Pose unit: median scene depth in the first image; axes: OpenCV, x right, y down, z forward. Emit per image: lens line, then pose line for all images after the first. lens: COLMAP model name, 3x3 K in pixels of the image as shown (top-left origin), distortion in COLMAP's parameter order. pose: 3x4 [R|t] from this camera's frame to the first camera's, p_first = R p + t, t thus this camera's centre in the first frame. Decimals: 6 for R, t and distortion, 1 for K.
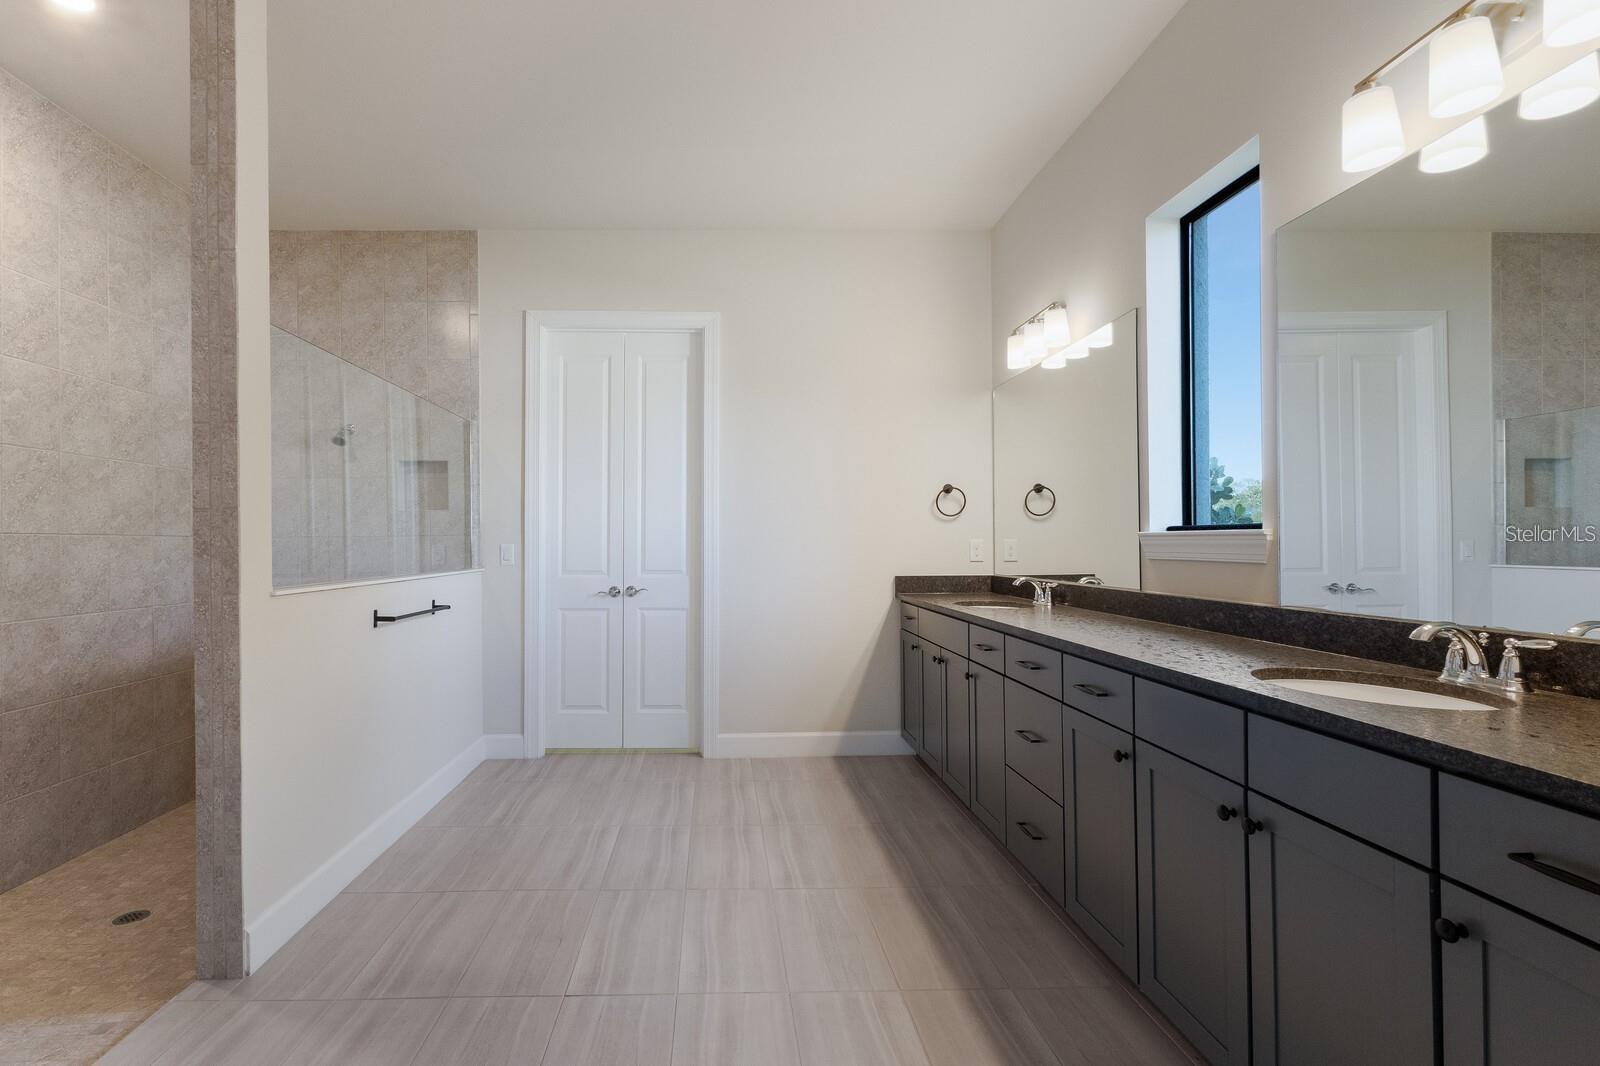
lens RADIAL K [[699.6, 0, 800.0], [0, 699.6, 533.0], [0, 0, 1]] dist [-0.001447, -0.000251]
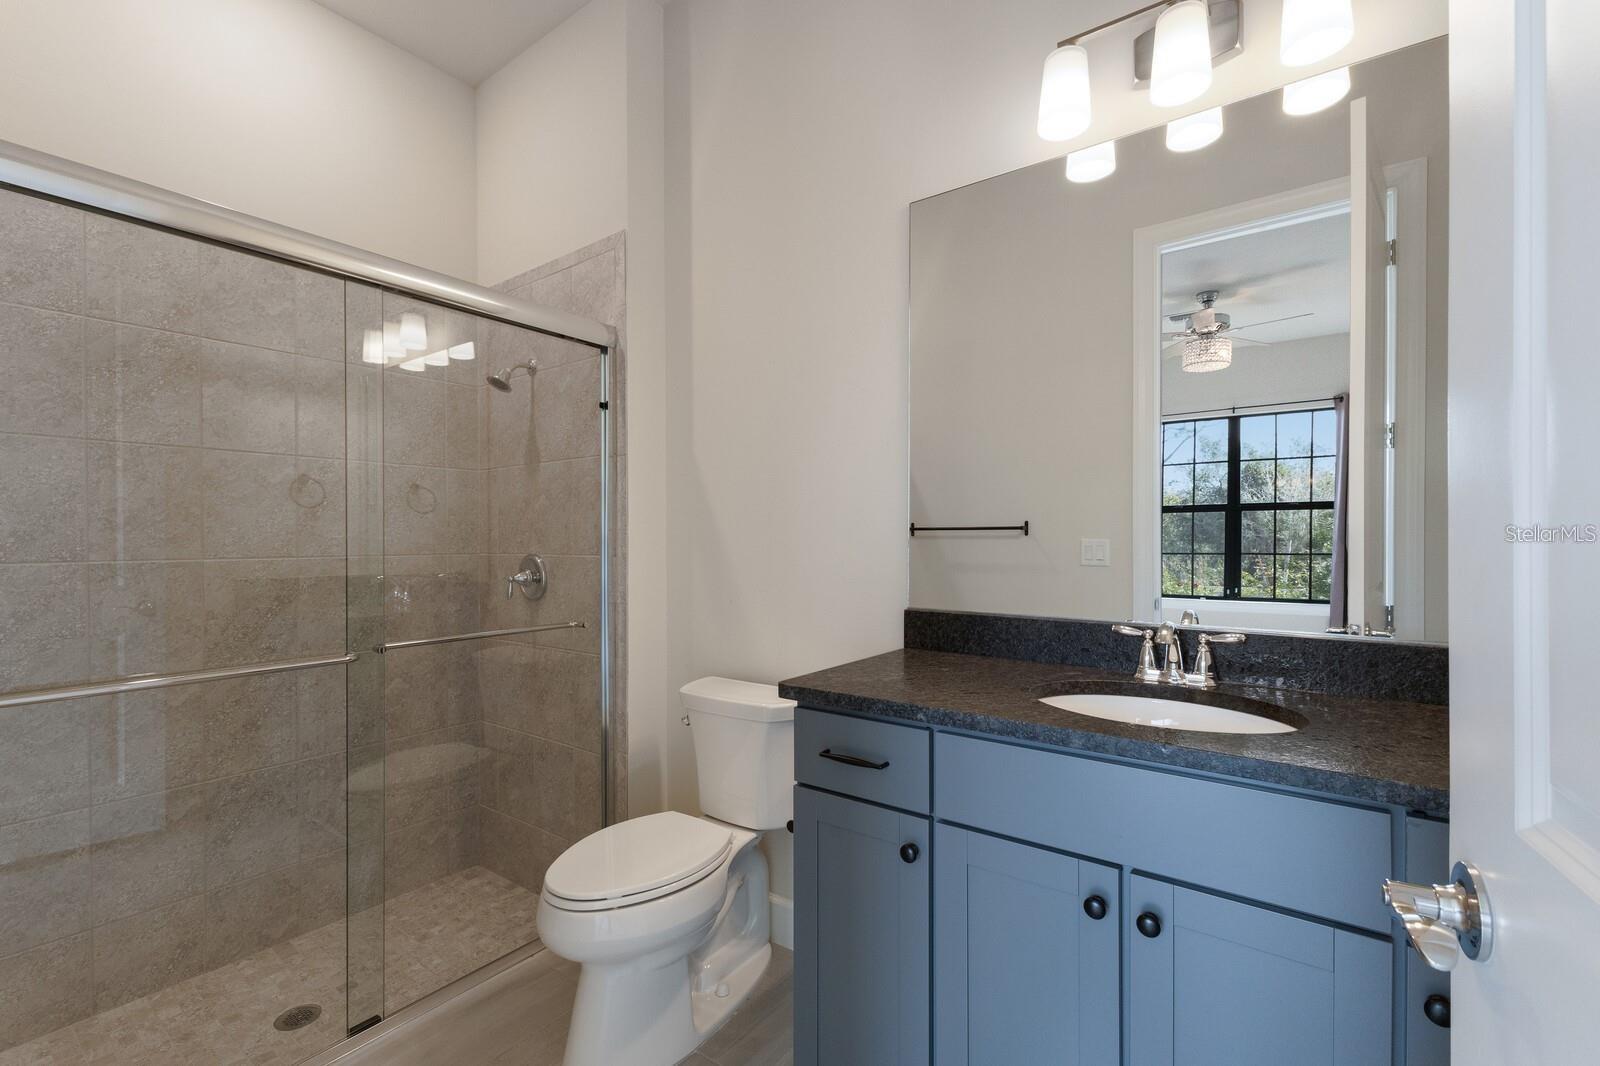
lens RADIAL K [[699.6, 0, 800.0], [0, 699.6, 533.0], [0, 0, 1]] dist [-0.001447, -0.000251]
pose [[0.694168, -0.002118, 0.719810, -0.119411], [-0.012897, 0.999799, 0.015380, -0.004085], [-0.719697, -0.019960, 0.694001, 0.660484]]
